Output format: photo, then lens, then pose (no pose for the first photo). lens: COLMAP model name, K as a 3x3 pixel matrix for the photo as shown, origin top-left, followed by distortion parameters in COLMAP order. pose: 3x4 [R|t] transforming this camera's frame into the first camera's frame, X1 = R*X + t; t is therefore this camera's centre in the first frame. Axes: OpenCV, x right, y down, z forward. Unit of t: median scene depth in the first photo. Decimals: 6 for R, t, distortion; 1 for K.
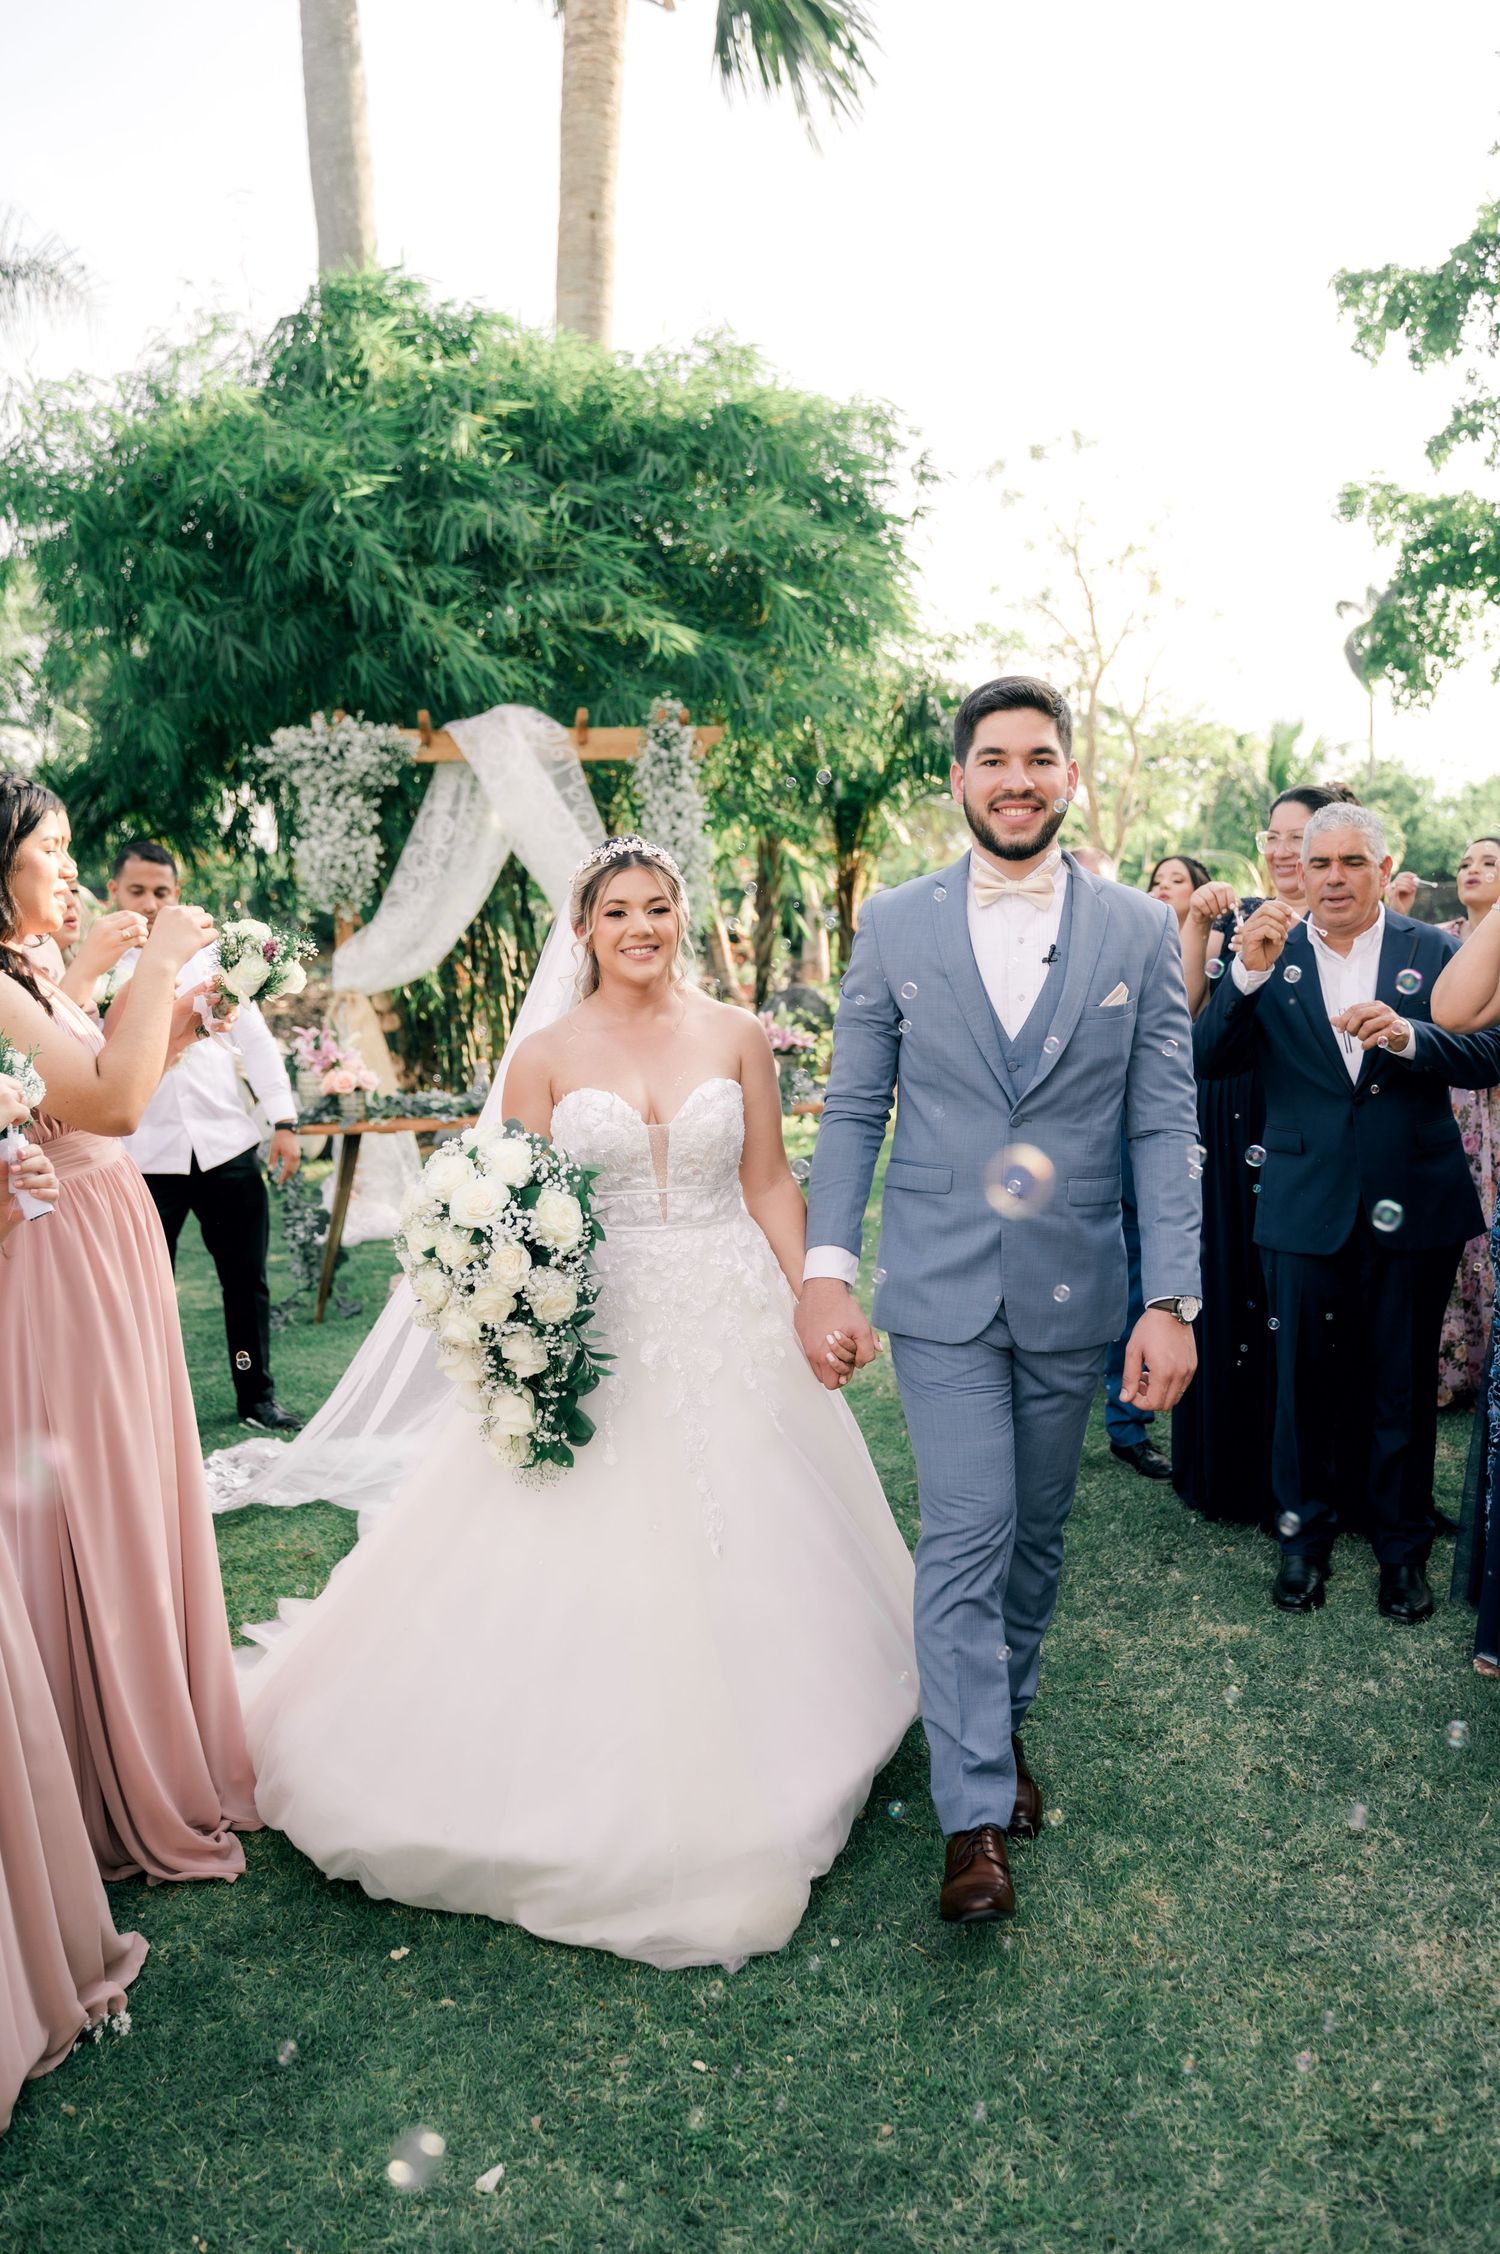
lens RADIAL K [[1697.6, 0, 750.0], [0, 1697.6, 1127.0], [0, 0, 1]] dist [-0.023758, -0.000213]
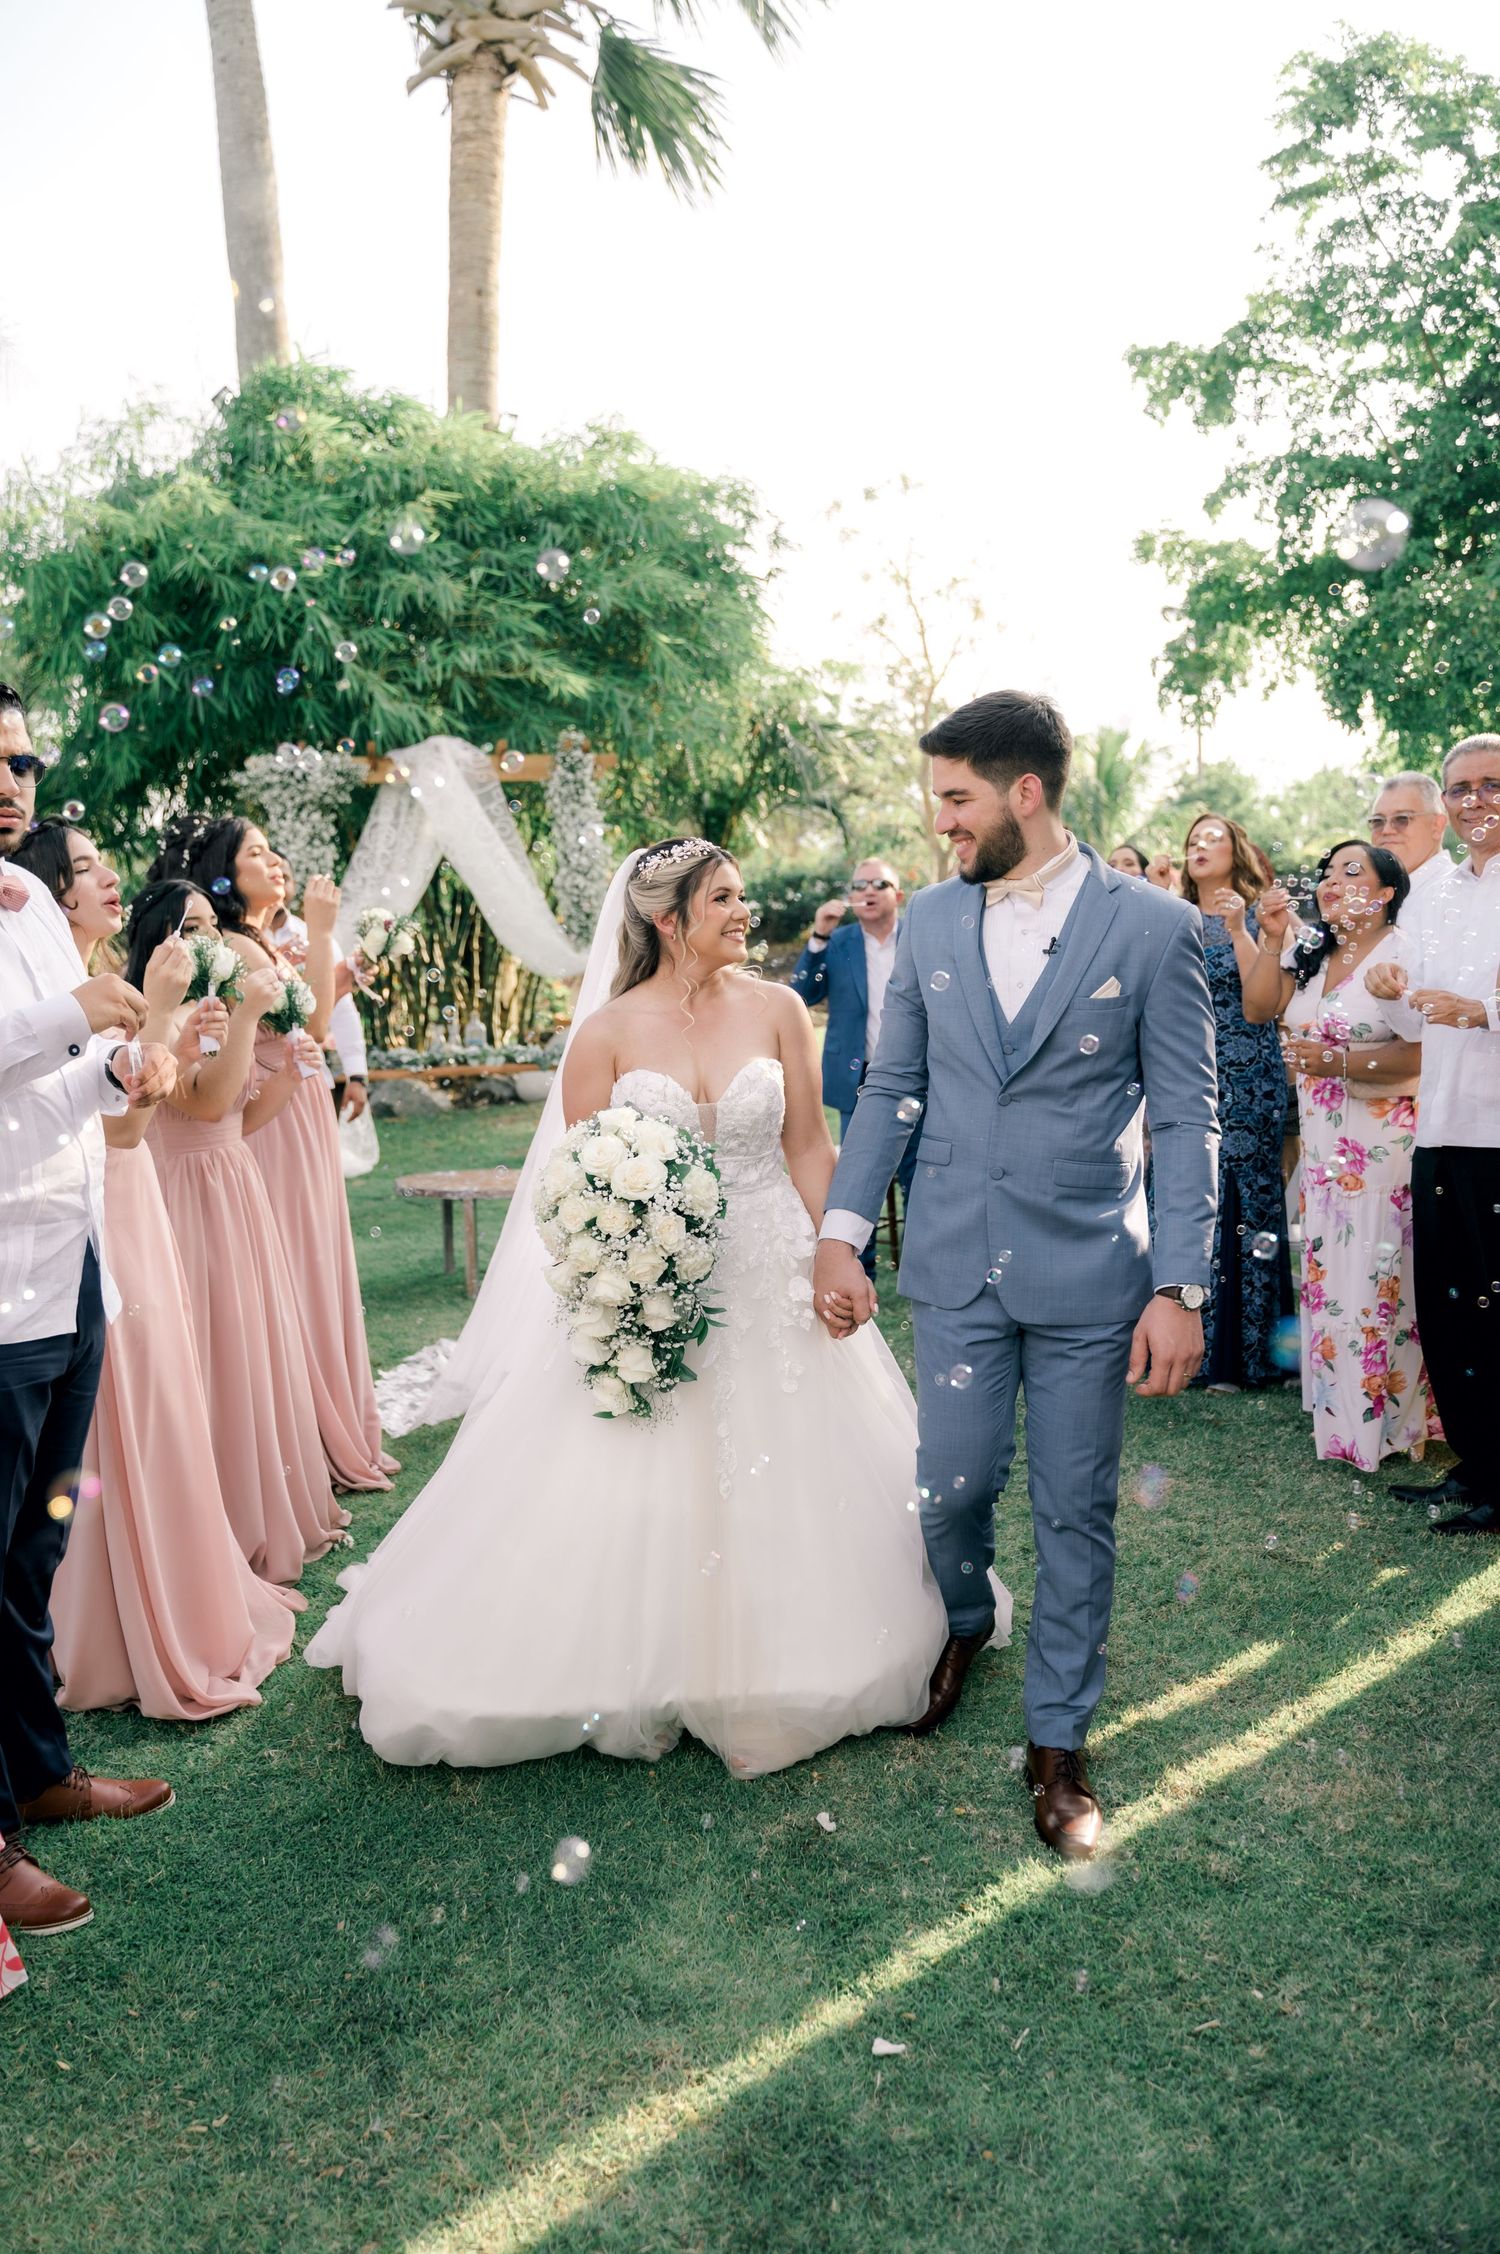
lens RADIAL K [[1697.6, 0, 750.0], [0, 1697.6, 1127.0], [0, 0, 1]] dist [-0.023758, -0.000213]
pose [[0.996355, -0.018913, 0.083182, -0.024260], [0.018877, 0.999821, 0.001216, 0.030045], [-0.083190, 0.000359, 0.996534, -0.203780]]
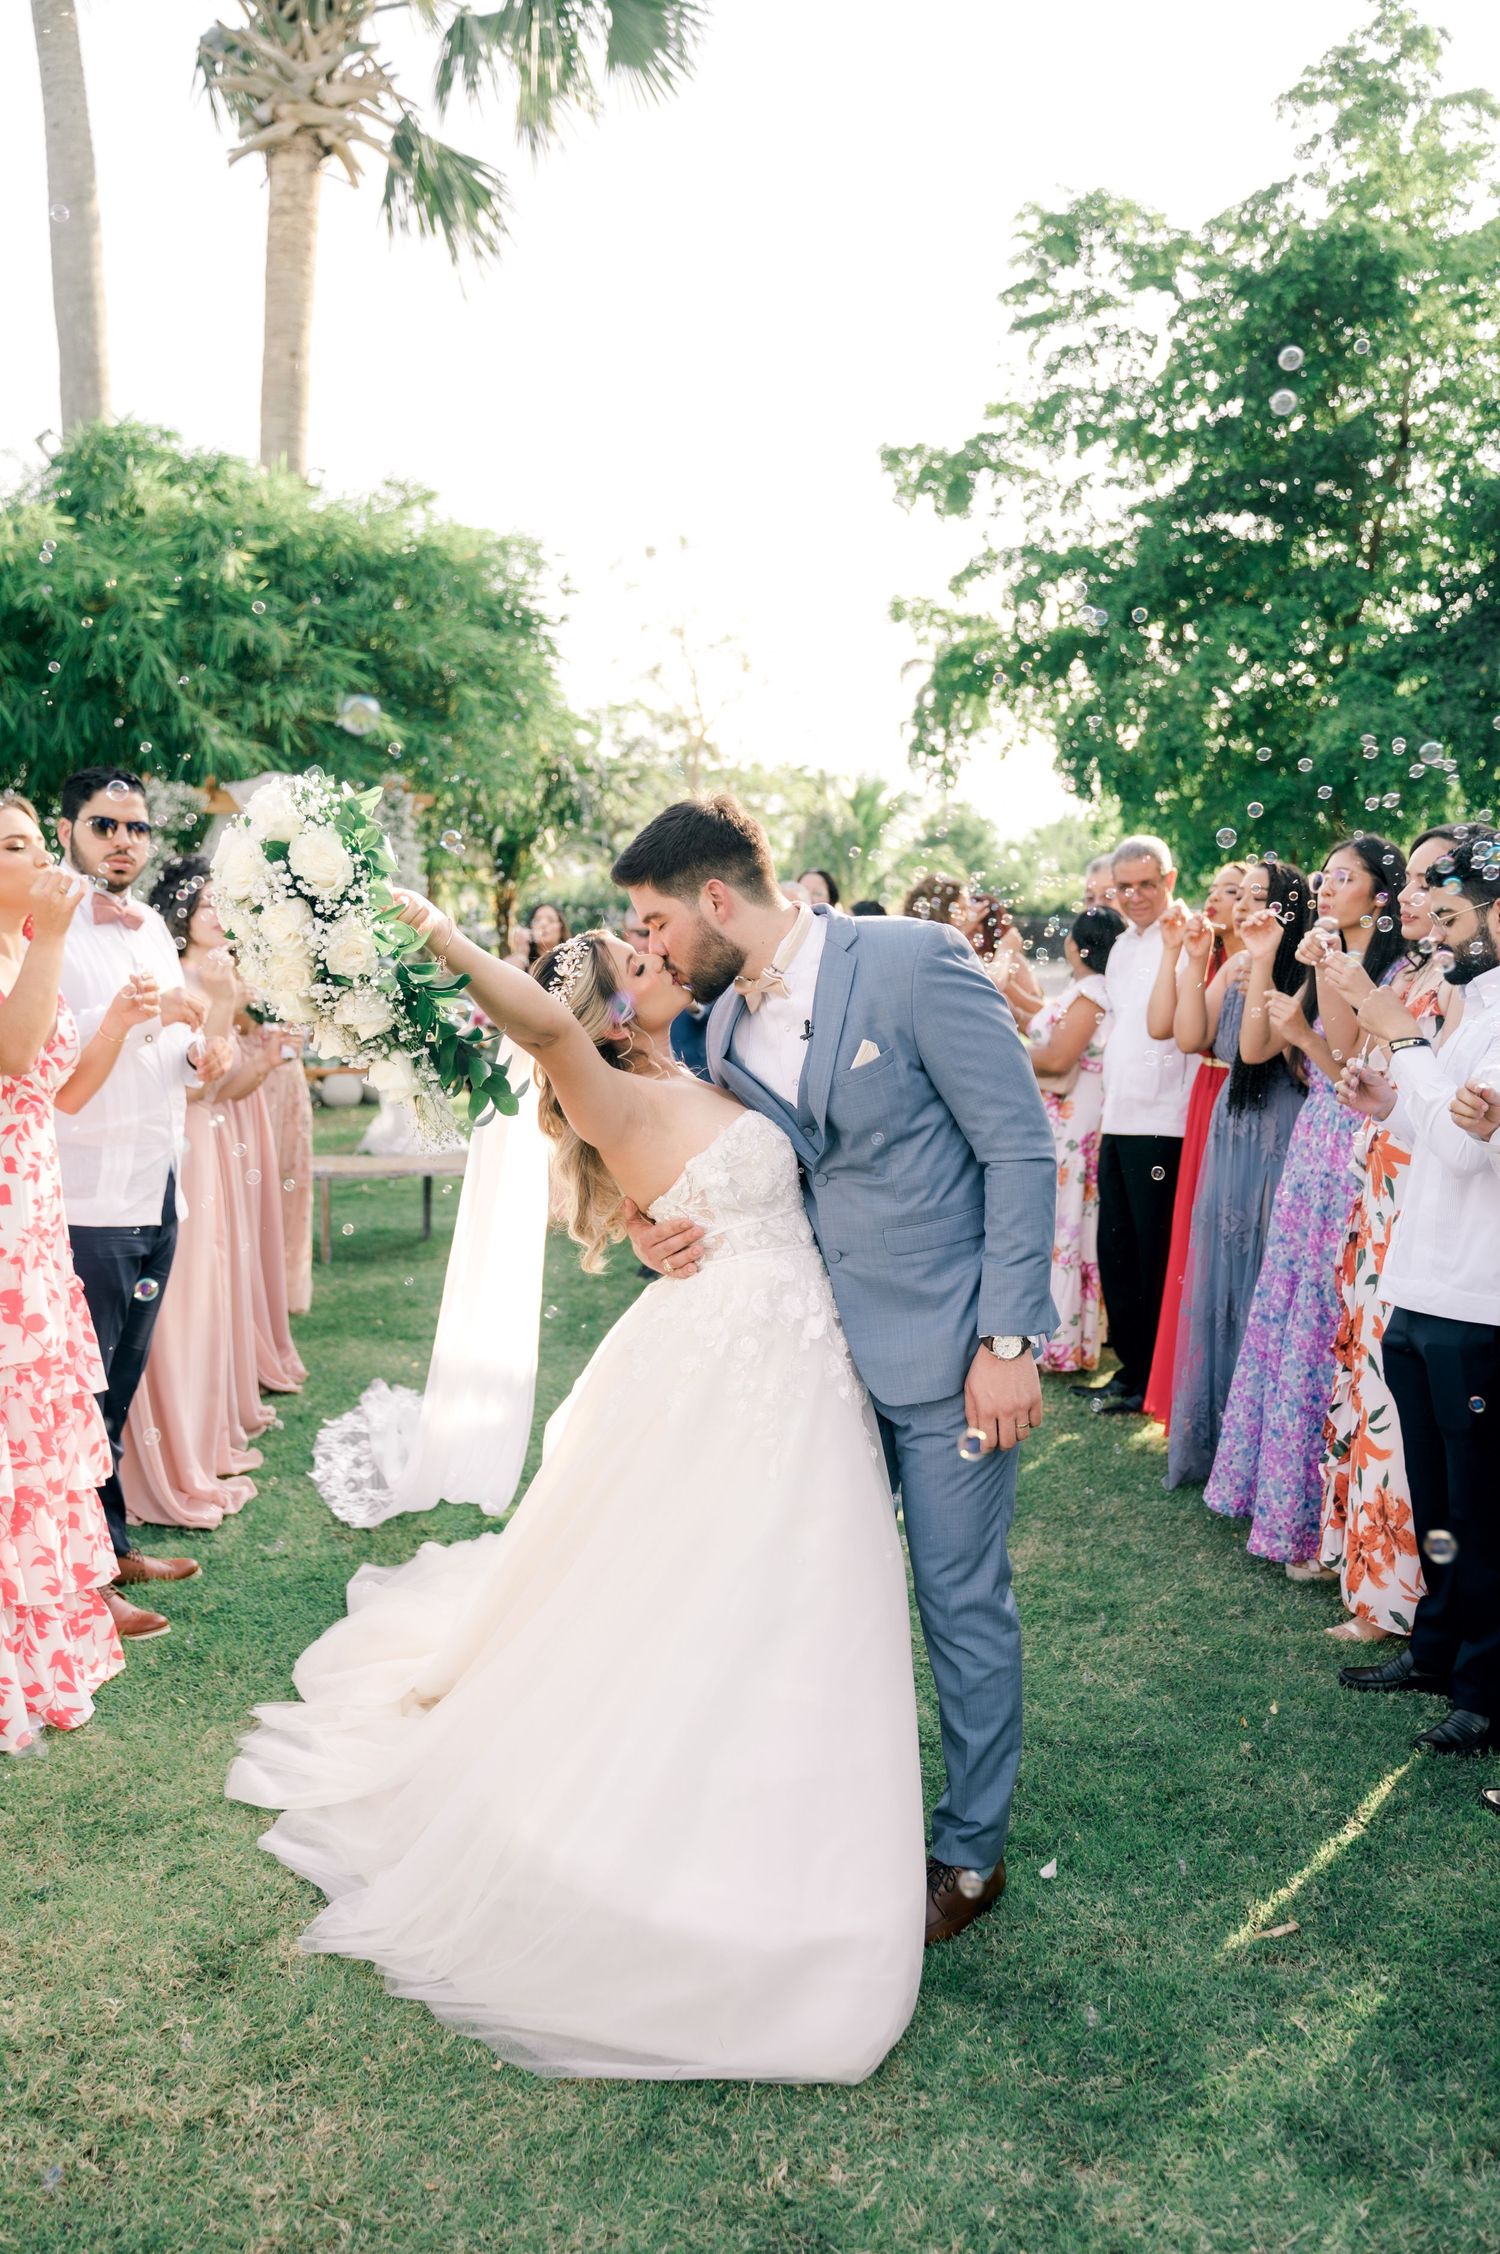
lens RADIAL K [[1697.6, 0, 750.0], [0, 1697.6, 1127.0], [0, 0, 1]] dist [-0.023758, -0.000213]
pose [[0.973834, -0.006378, 0.227173, -0.071177], [0.009397, 0.999881, -0.012212, 0.046875], [-0.227068, 0.014028, 0.973778, -0.348326]]
